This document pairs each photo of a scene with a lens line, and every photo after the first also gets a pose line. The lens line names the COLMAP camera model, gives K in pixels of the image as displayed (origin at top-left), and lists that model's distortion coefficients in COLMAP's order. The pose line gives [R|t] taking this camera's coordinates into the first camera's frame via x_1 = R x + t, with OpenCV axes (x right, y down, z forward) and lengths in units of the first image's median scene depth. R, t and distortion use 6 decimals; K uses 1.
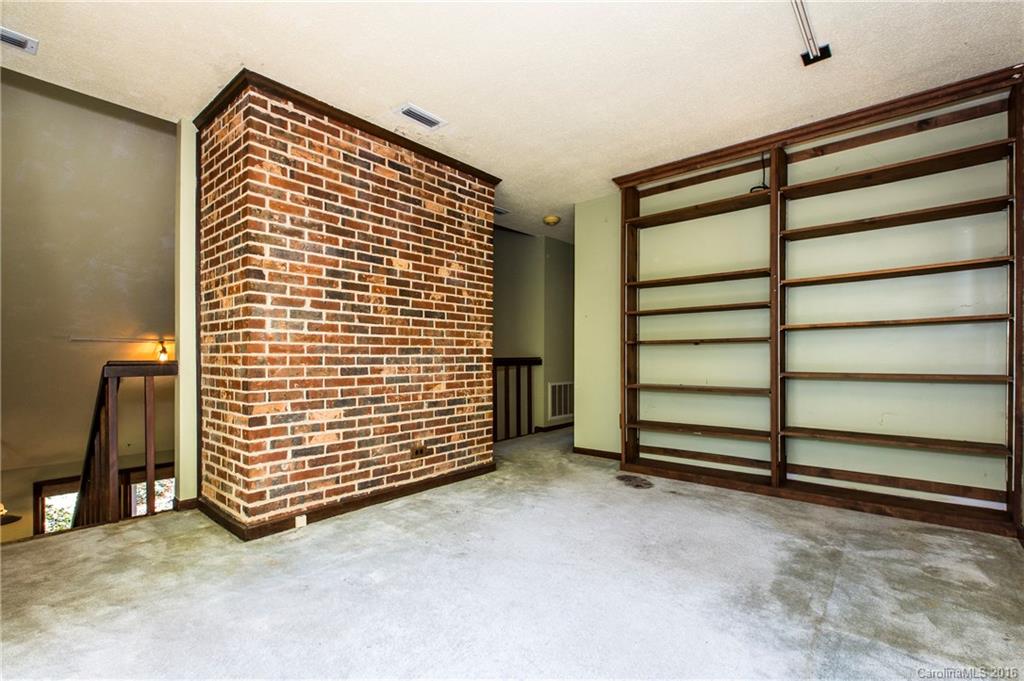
lens RADIAL K [[462.1, 0, 506.8], [0, 462.1, 354.7], [0, 0, 1]] dist [0.001578, 0.000834]
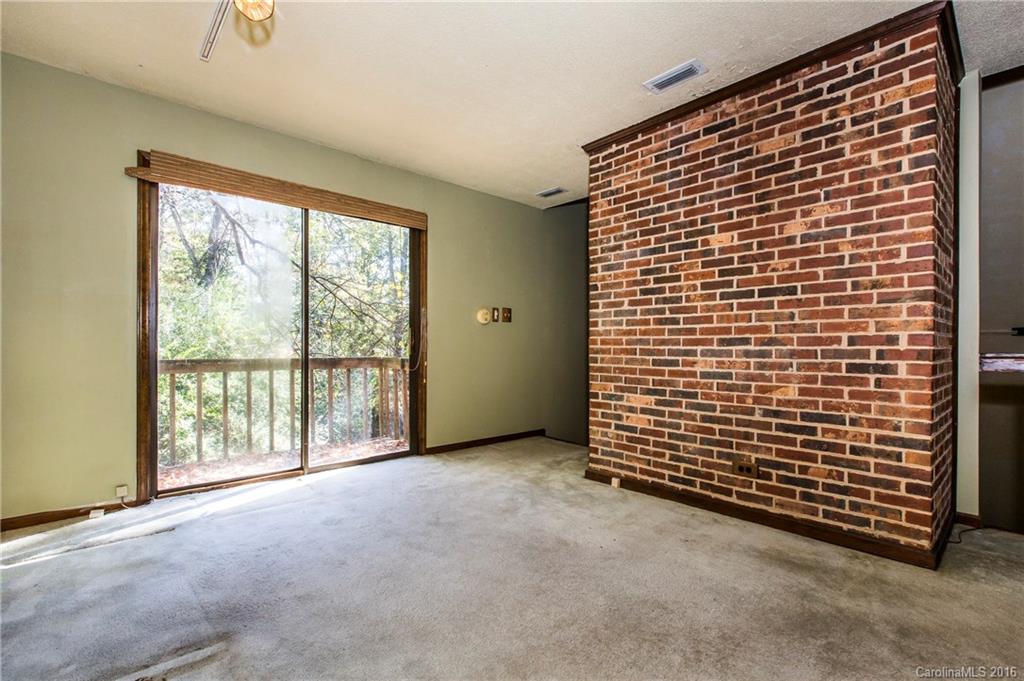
lens RADIAL K [[462.1, 0, 511.4], [0, 462.1, 346.7], [0, 0, 1]] dist [0.001578, 0.000834]
pose [[-0.119481, 0.000904, -0.992836, 0.682772], [0.003180, 0.999995, 0.000528, -0.000876], [0.992831, -0.003094, -0.119483, 0.741854]]
